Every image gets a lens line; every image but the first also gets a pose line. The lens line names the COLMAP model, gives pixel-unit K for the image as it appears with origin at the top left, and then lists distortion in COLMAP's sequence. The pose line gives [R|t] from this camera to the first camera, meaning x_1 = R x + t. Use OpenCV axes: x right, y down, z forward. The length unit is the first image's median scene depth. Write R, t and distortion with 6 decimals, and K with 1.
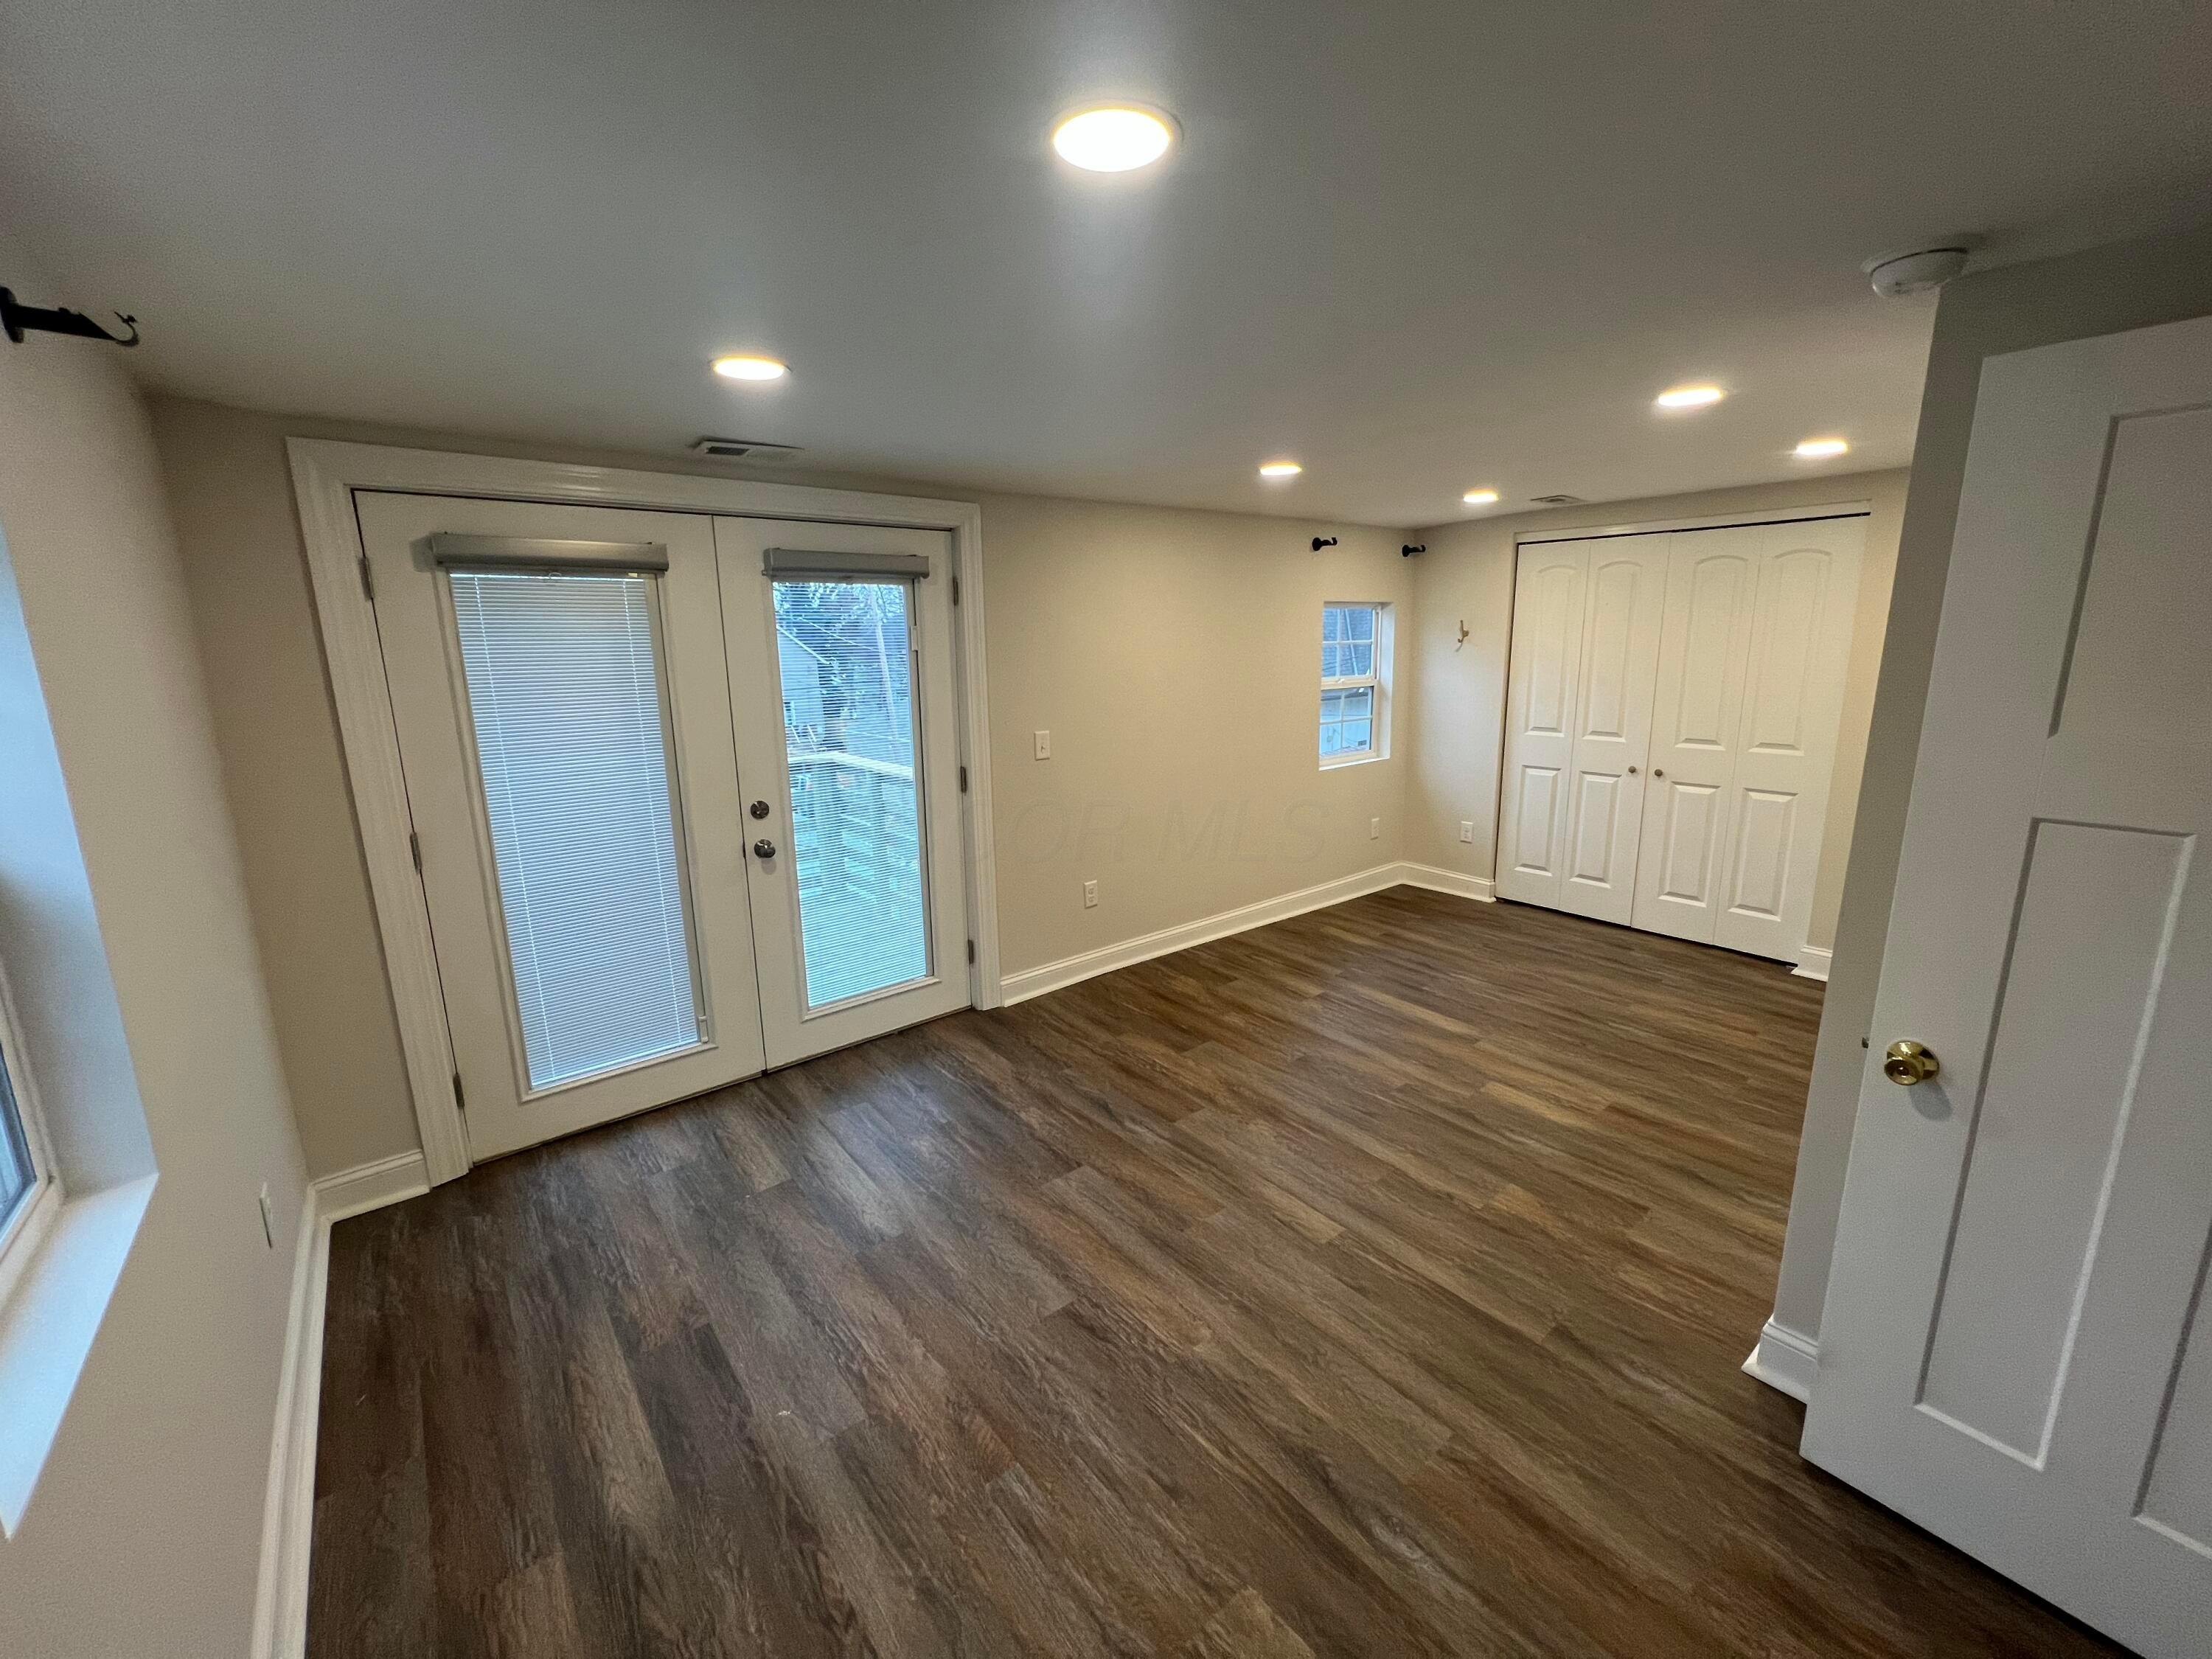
lens RADIAL K [[885.1, 0, 1106.4], [0, 885.1, 820.6], [0, 0, 1]] dist [-0.004367, 0.000655]
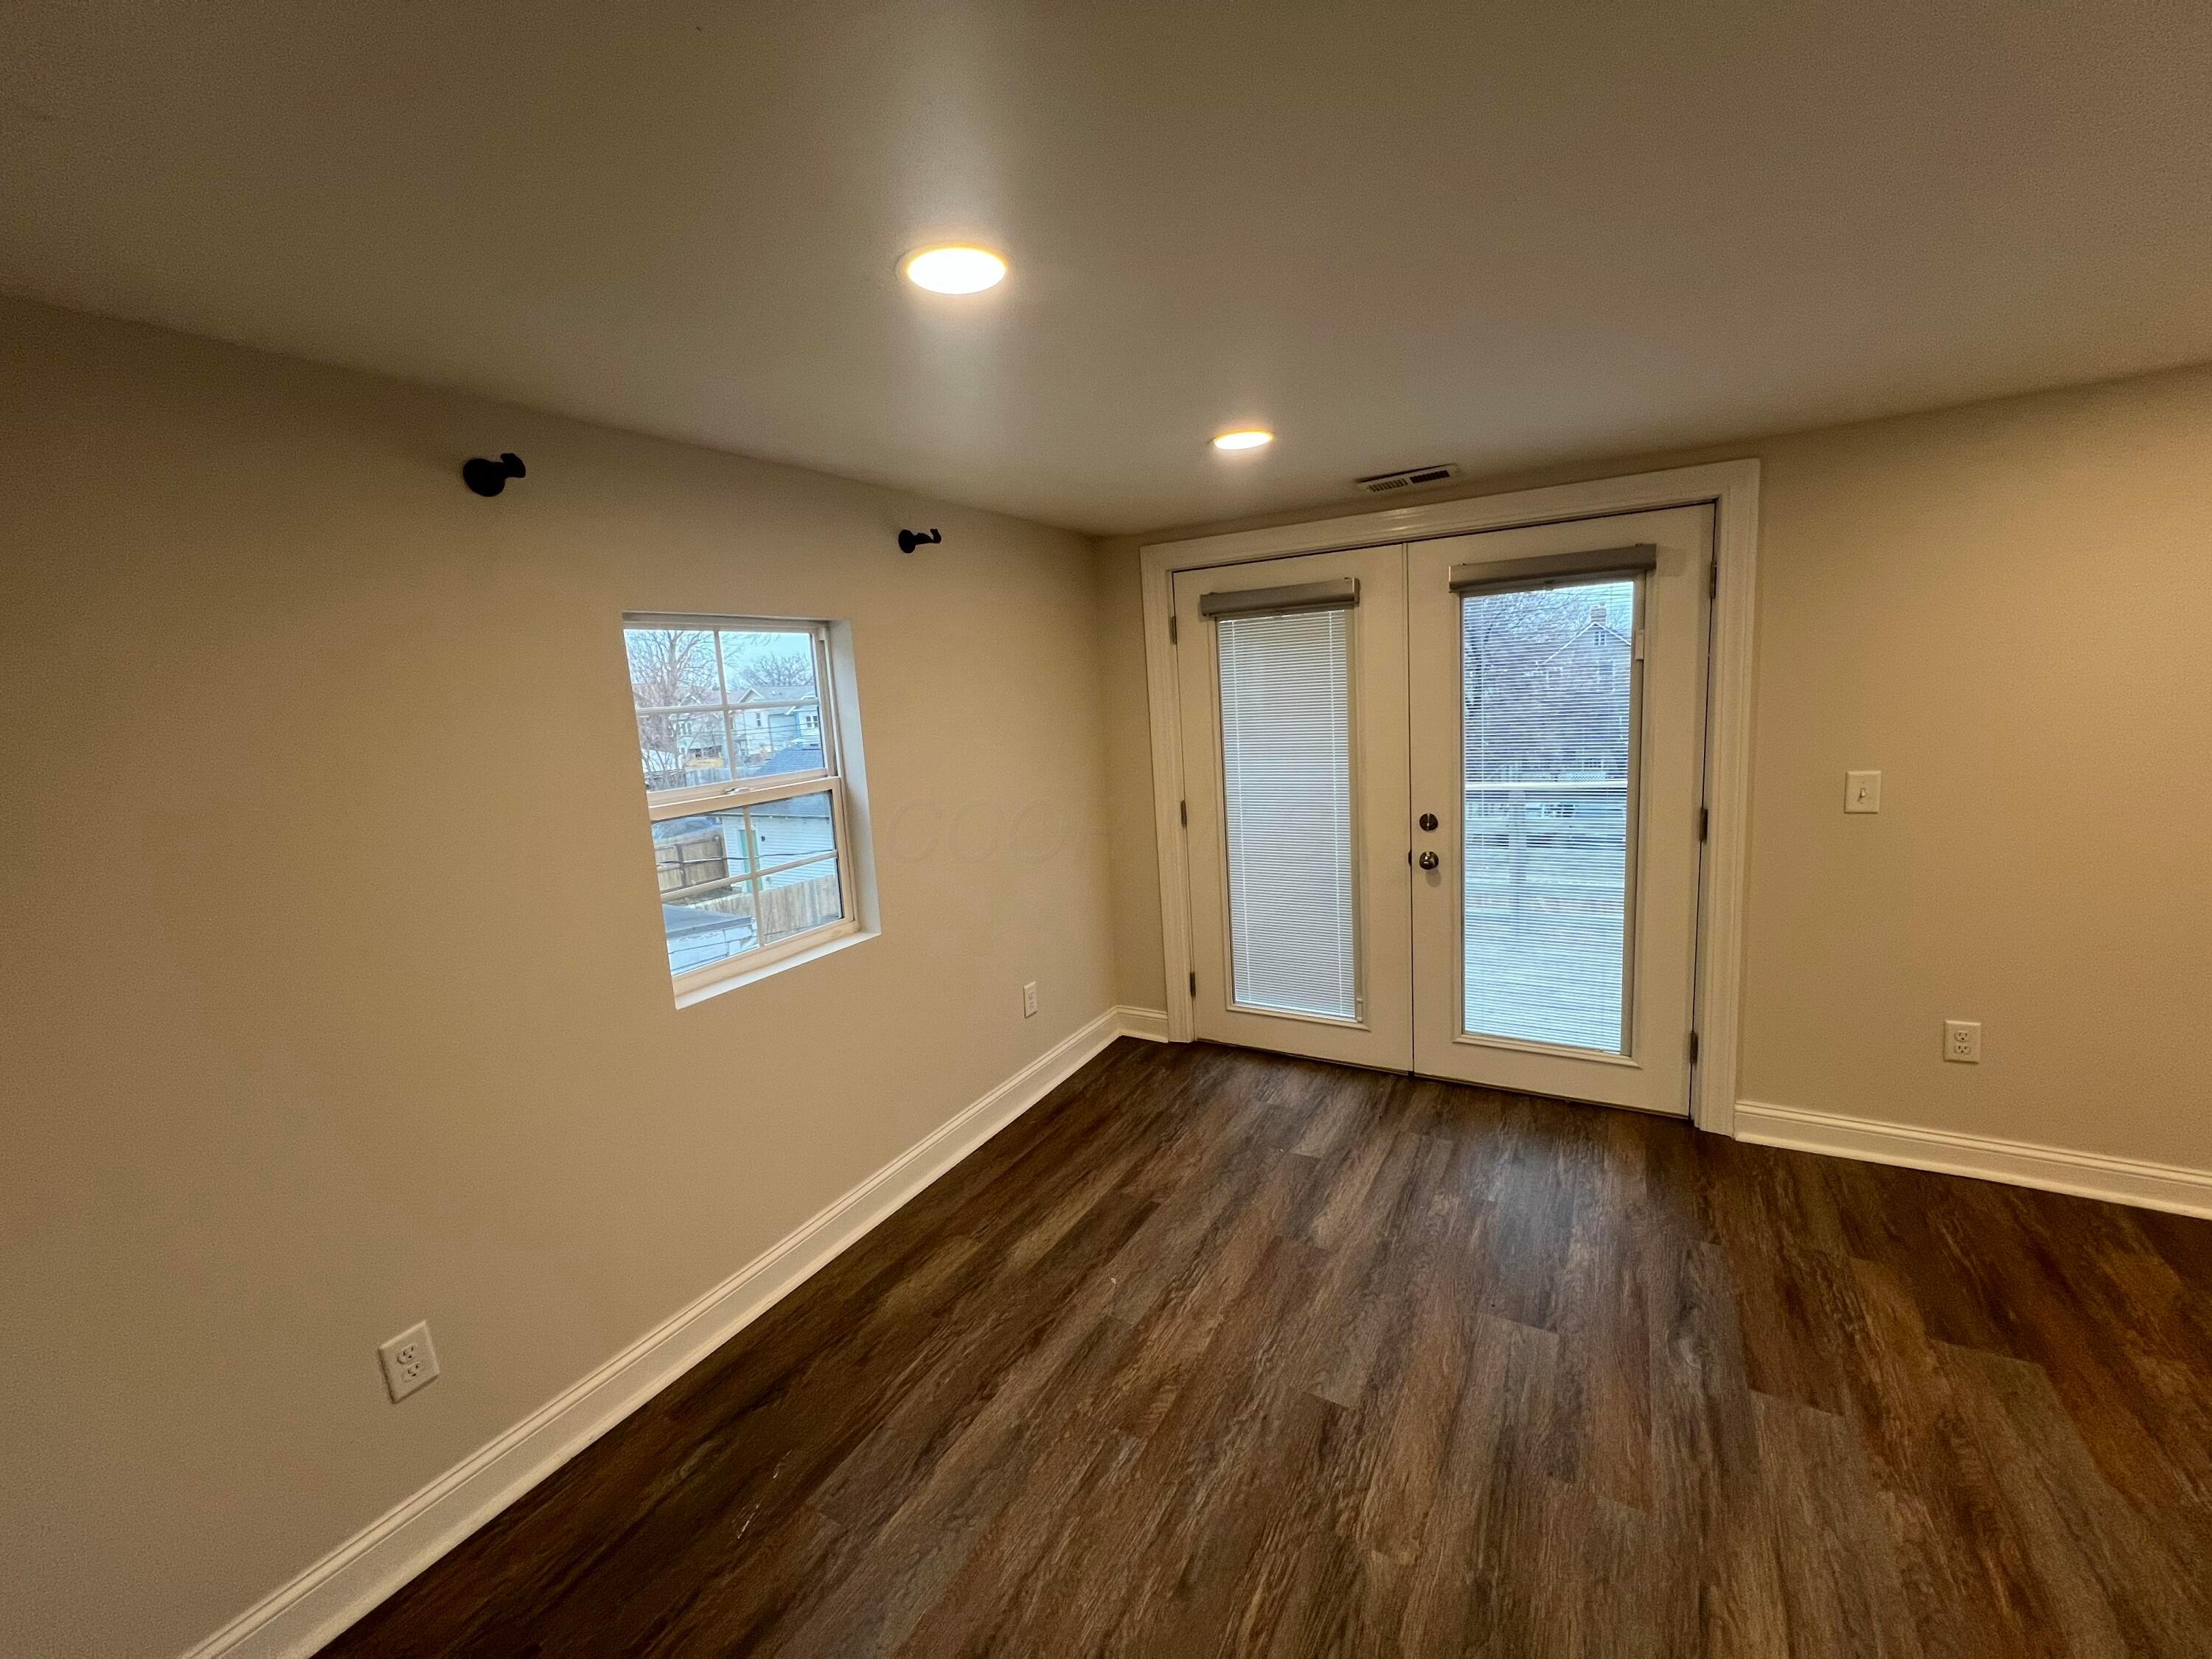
lens RADIAL K [[885.1, 0, 1106.3], [0, 885.1, 828.3], [0, 0, 1]] dist [-0.004367, 0.000655]
pose [[0.347071, 0.147201, -0.926215, 0.535120], [-0.136230, 0.985043, 0.105502, -0.078231], [0.927892, 0.089562, 0.361933, 0.350392]]
